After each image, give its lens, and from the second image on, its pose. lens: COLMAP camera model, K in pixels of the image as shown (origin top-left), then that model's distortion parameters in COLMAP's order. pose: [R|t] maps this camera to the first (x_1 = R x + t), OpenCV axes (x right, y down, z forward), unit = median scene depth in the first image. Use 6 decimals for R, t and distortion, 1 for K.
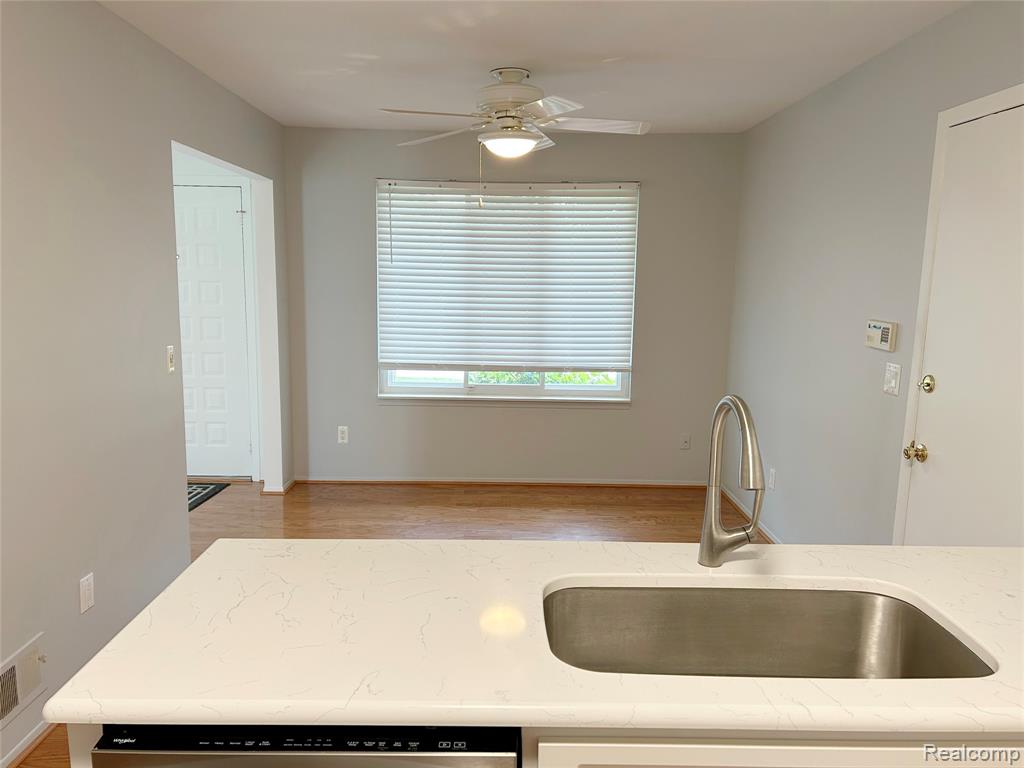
lens RADIAL K [[765.8, 0, 513.4], [0, 765.8, 385.3], [0, 0, 1]] dist [0.054692, -0.053717]
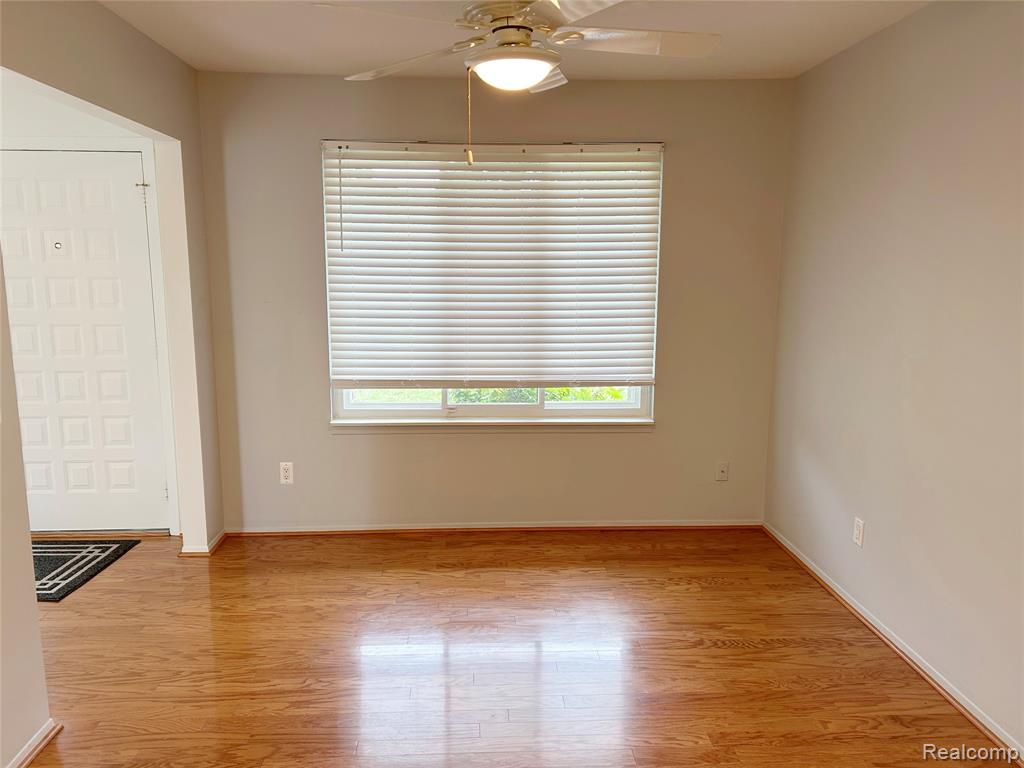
lens RADIAL K [[765.8, 0, 509.9], [0, 765.8, 383.5], [0, 0, 1]] dist [0.054692, -0.053717]
pose [[0.998989, -0.019431, 0.040527, -0.027551], [0.018936, 0.999742, 0.012563, -0.033205], [-0.040761, -0.011783, 0.999099, 0.223970]]
